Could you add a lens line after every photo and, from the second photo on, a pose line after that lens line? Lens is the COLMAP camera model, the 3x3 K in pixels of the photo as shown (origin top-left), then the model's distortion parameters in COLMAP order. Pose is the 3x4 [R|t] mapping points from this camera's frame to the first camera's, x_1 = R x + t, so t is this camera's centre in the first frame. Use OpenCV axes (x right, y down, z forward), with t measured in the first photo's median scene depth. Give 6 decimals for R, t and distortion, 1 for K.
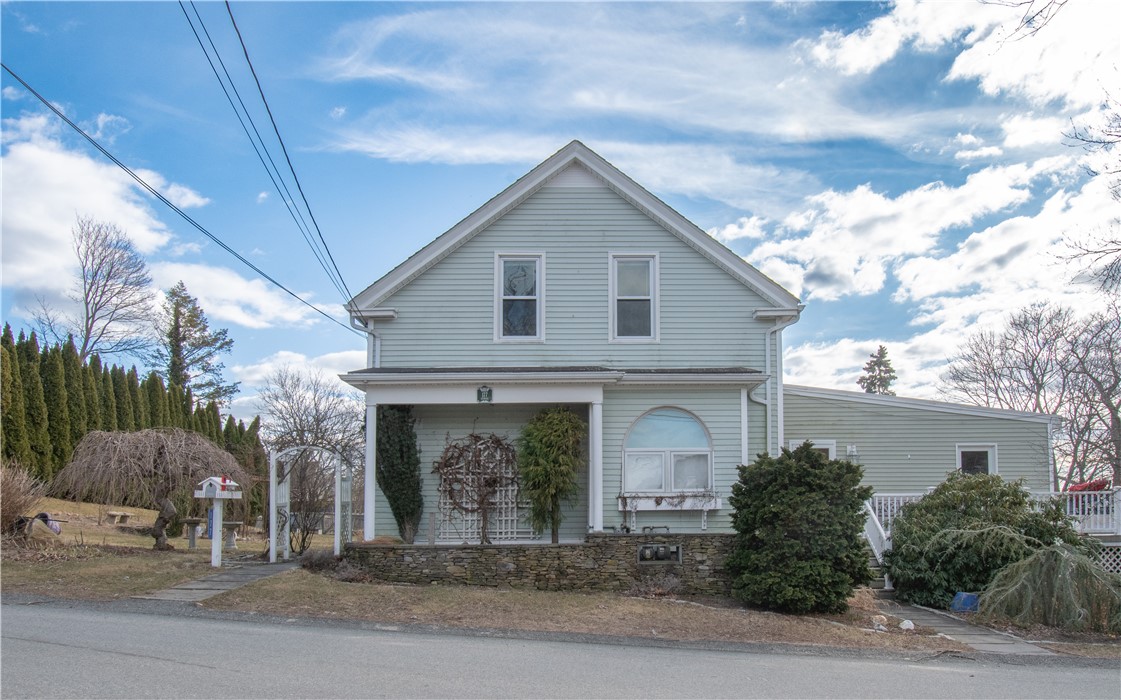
lens RADIAL K [[874.5, 0, 596.1], [0, 874.5, 389.7], [0, 0, 1]] dist [0.016264, -0.005498]
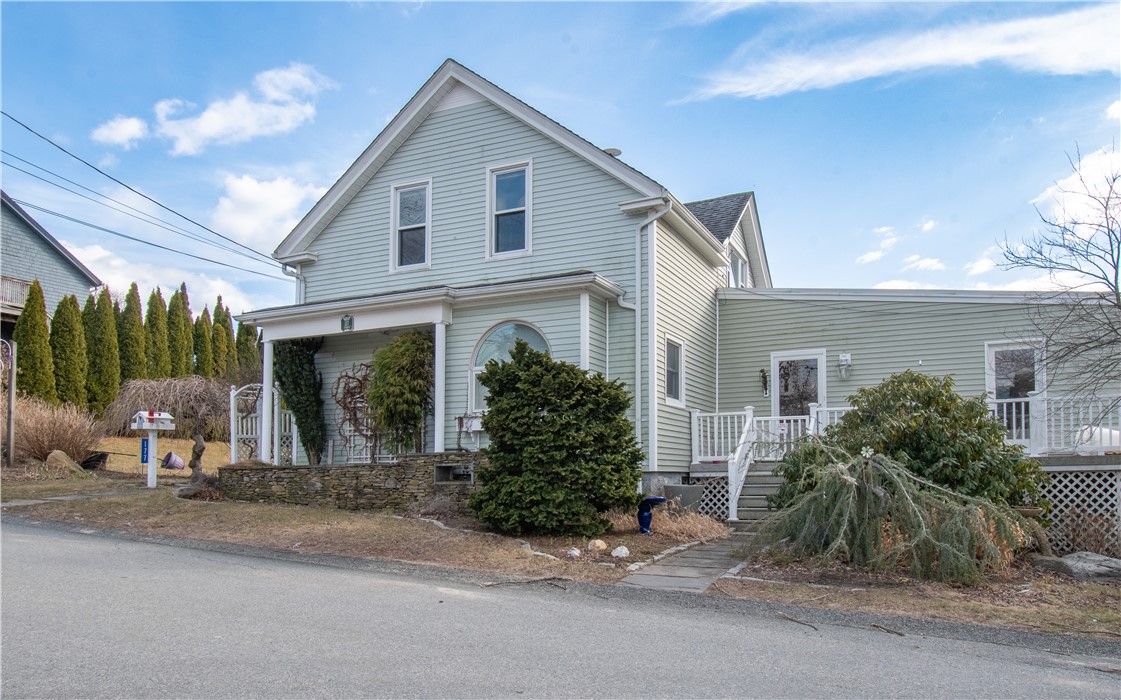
lens RADIAL K [[861.7, 0, 562.0], [0, 861.7, 356.8], [0, 0, 1]] dist [0.037113, -0.000635]
pose [[0.888287, -0.066358, -0.454470, 0.531130], [0.071362, 0.997431, -0.006155, 0.065750], [0.453711, -0.026964, 0.890741, 0.194707]]
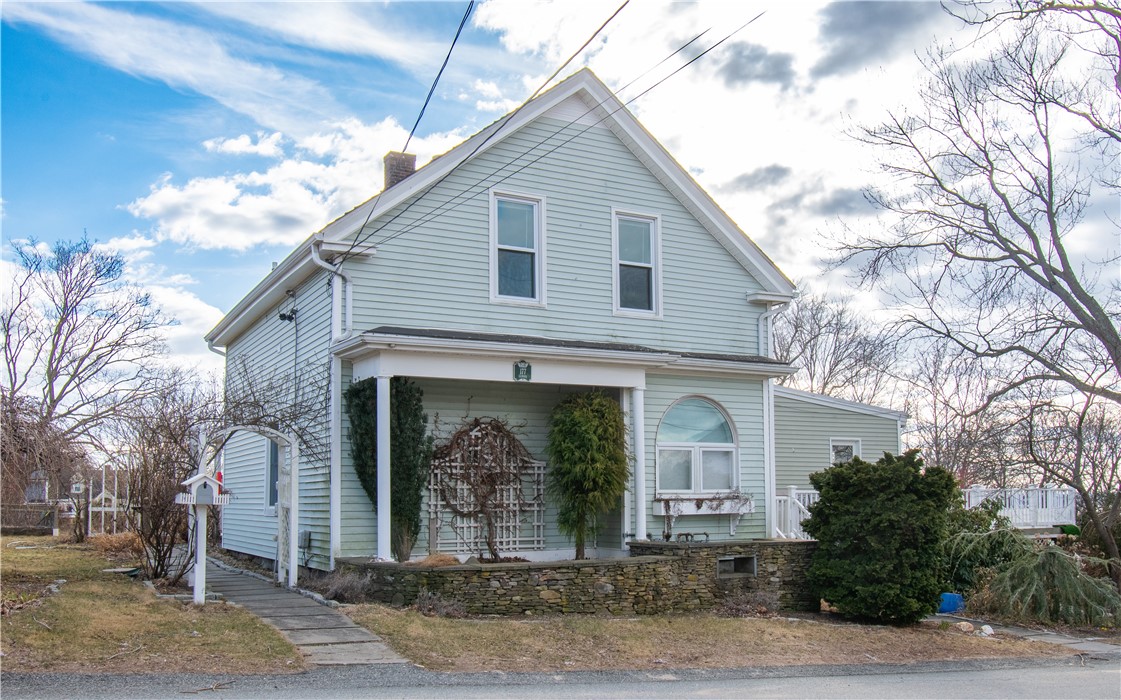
lens RADIAL K [[1023.3, 0, 563.3], [0, 1023.3, 354.5], [0, 0, 1]] dist [-0.001027, 0.003327]
pose [[0.877417, 0.065199, 0.475277, -0.511395], [-0.071698, 0.997416, -0.004465, -0.007499], [-0.474340, -0.030158, 0.879825, 0.155266]]
